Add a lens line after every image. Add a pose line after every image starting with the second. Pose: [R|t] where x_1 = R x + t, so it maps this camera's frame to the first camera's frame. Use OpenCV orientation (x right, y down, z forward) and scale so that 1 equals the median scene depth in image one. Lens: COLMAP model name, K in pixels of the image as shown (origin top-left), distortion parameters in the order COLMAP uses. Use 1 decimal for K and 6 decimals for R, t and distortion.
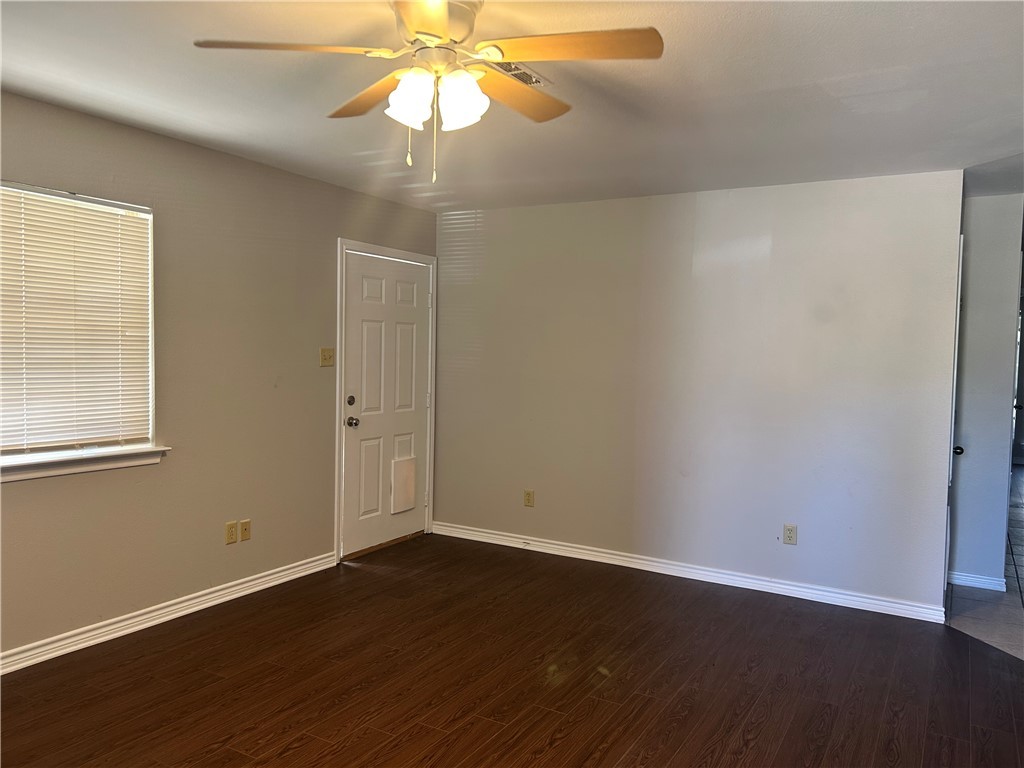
lens RADIAL K [[770.4, 0, 511.7], [0, 770.4, 386.5], [0, 0, 1]] dist [0.028751, -0.000517]
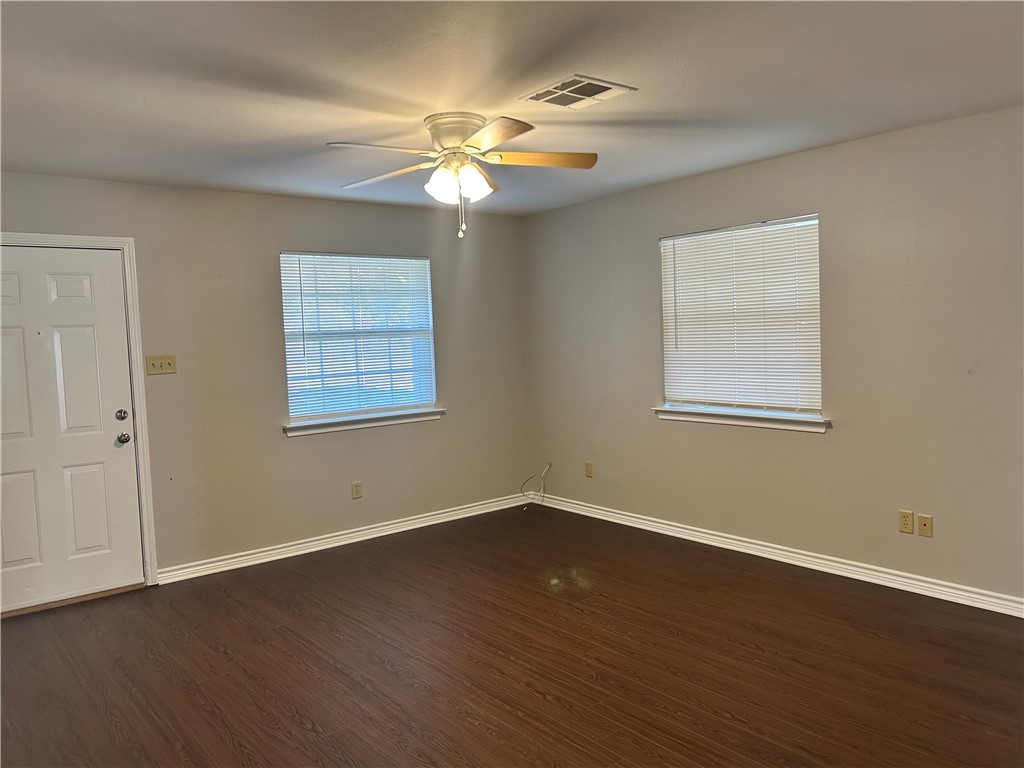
lens RADIAL K [[770.4, 0, 511.7], [0, 770.4, 382.6], [0, 0, 1]] dist [0.028751, -0.000517]
pose [[-0.356320, 0.048029, -0.933129, 1.006268], [-0.017361, 0.998165, 0.058006, -0.045119], [0.934203, 0.036869, -0.354832, 1.247209]]
